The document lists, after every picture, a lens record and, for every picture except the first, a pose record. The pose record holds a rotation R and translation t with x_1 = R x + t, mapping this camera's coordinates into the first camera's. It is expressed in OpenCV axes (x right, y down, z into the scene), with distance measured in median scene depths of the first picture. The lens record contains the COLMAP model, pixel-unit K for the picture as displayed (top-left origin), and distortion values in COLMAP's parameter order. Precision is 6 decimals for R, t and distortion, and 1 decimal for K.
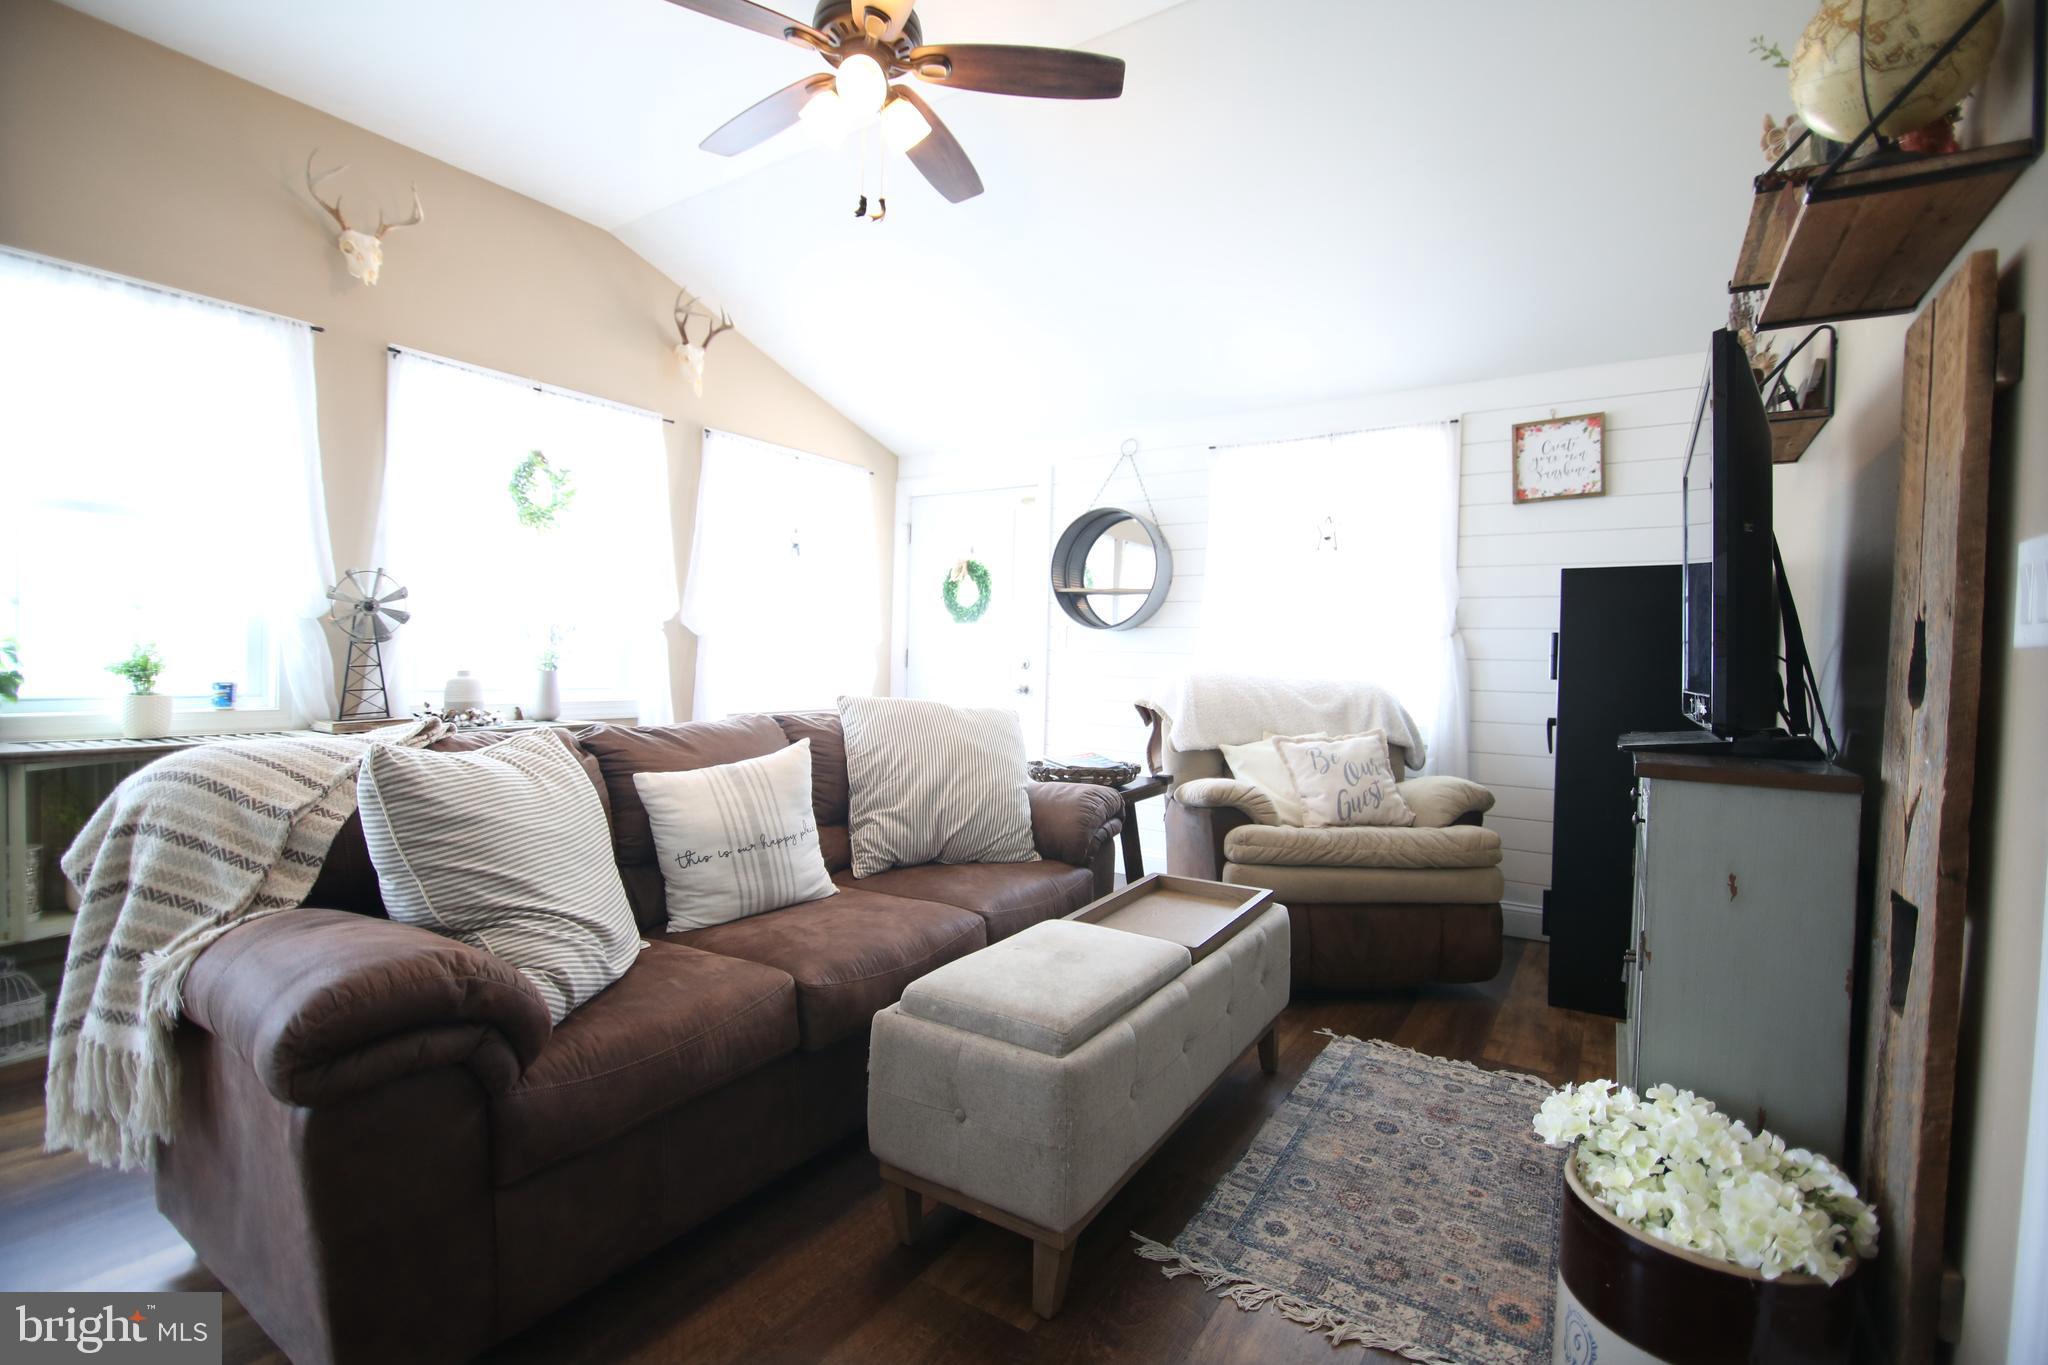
lens RADIAL K [[913.7, 0, 1021.4], [0, 913.7, 676.1], [0, 0, 1]] dist [0.001274, -0.012558]
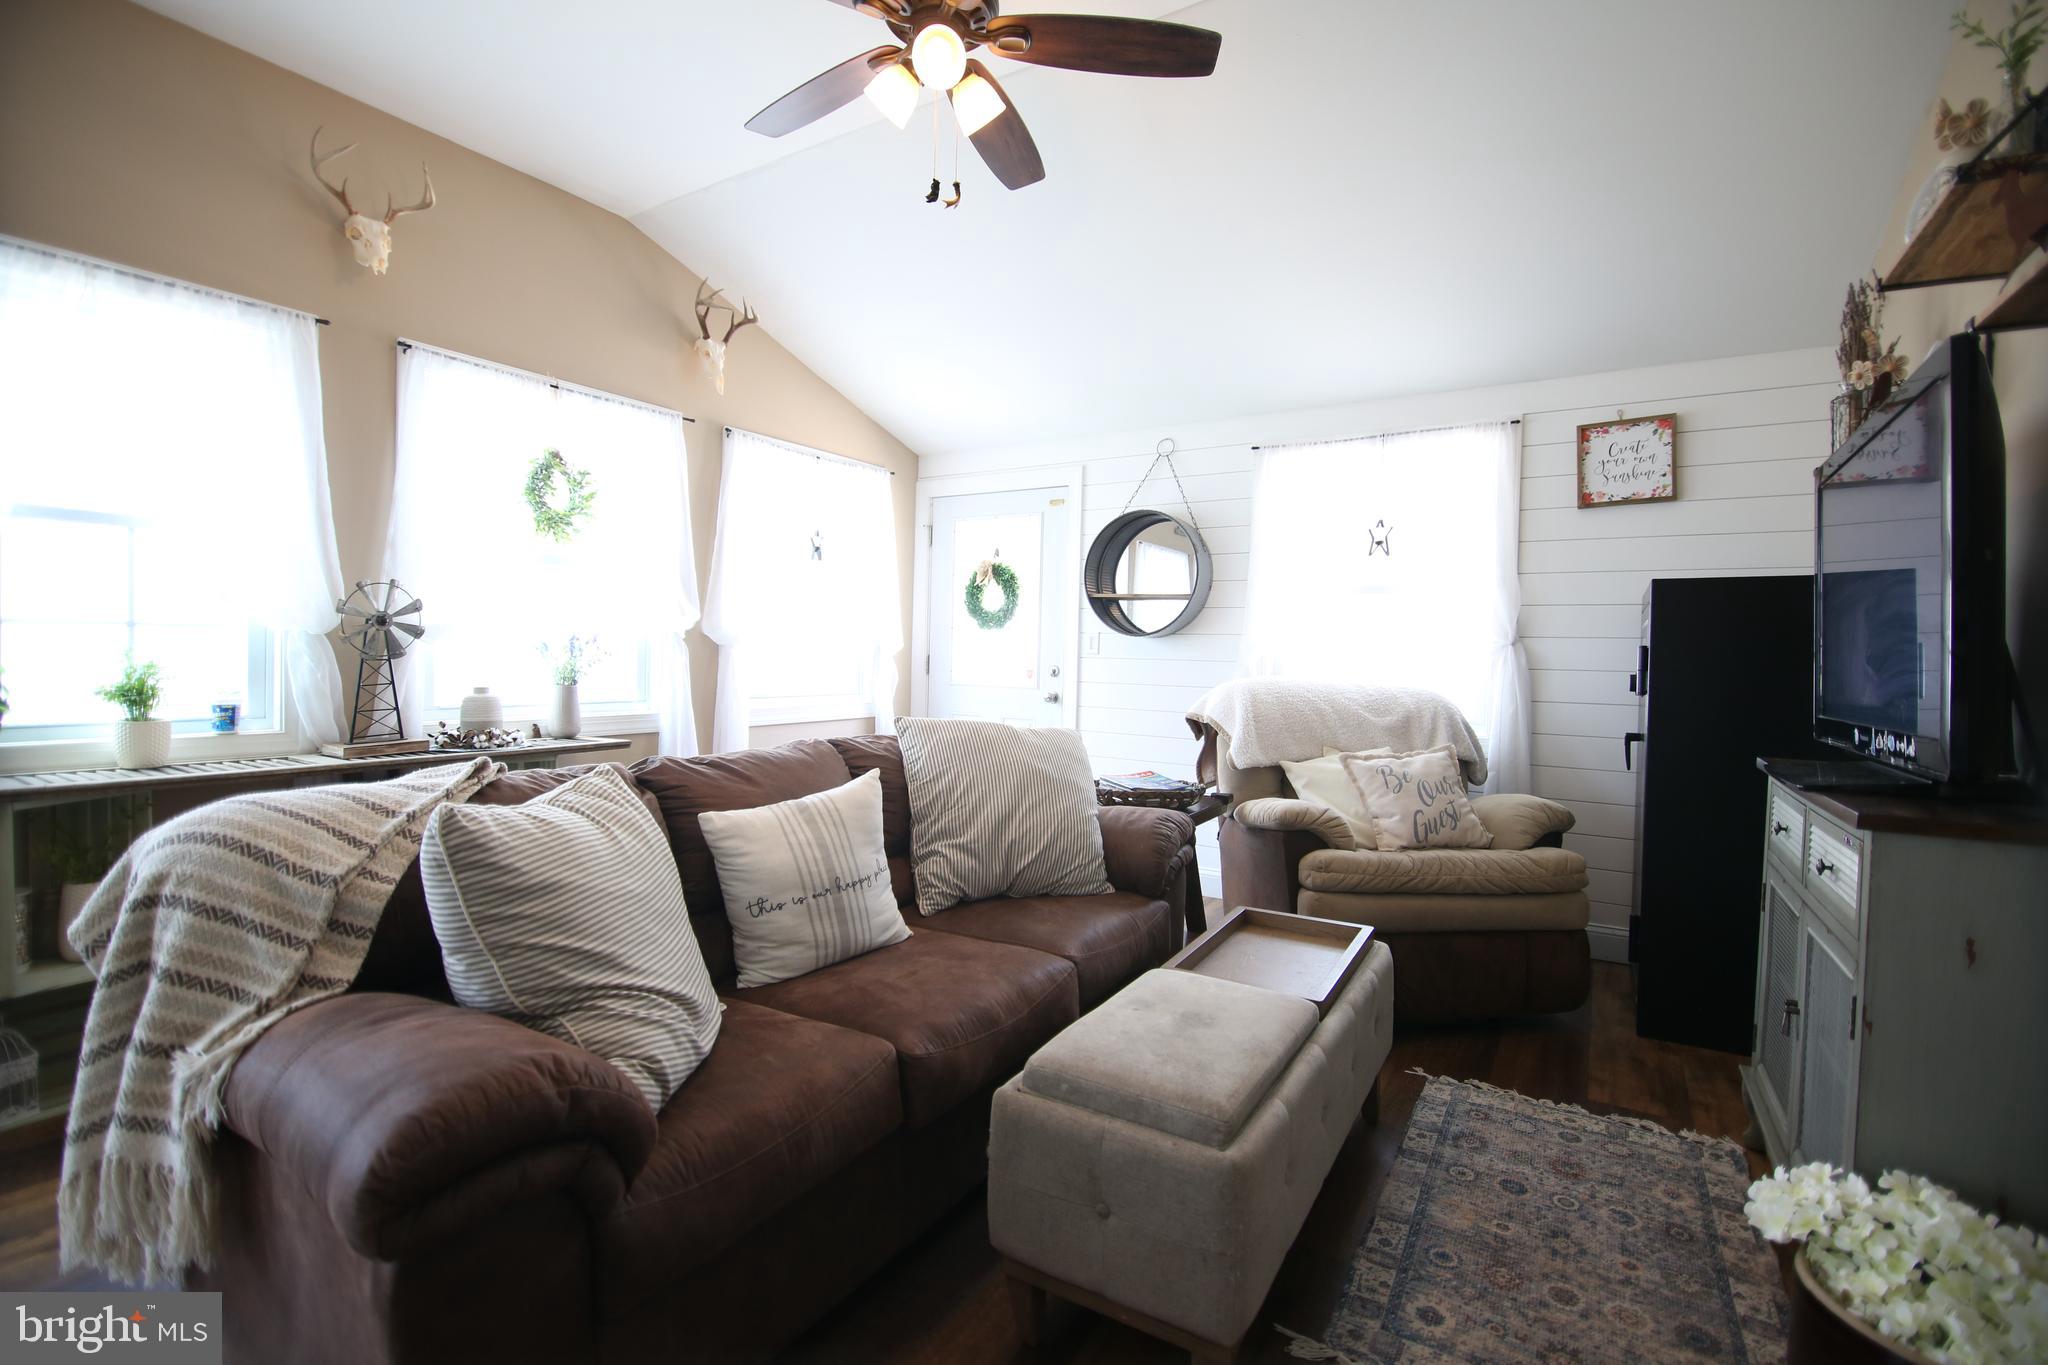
lens RADIAL K [[913.7, 0, 1021.4], [0, 913.7, 676.1], [0, 0, 1]] dist [0.001274, -0.012558]
pose [[0.999809, -0.003749, 0.019169, -0.081693], [0.003632, 0.999975, 0.006121, -0.023552], [-0.019192, -0.006050, 0.999798, 0.057702]]
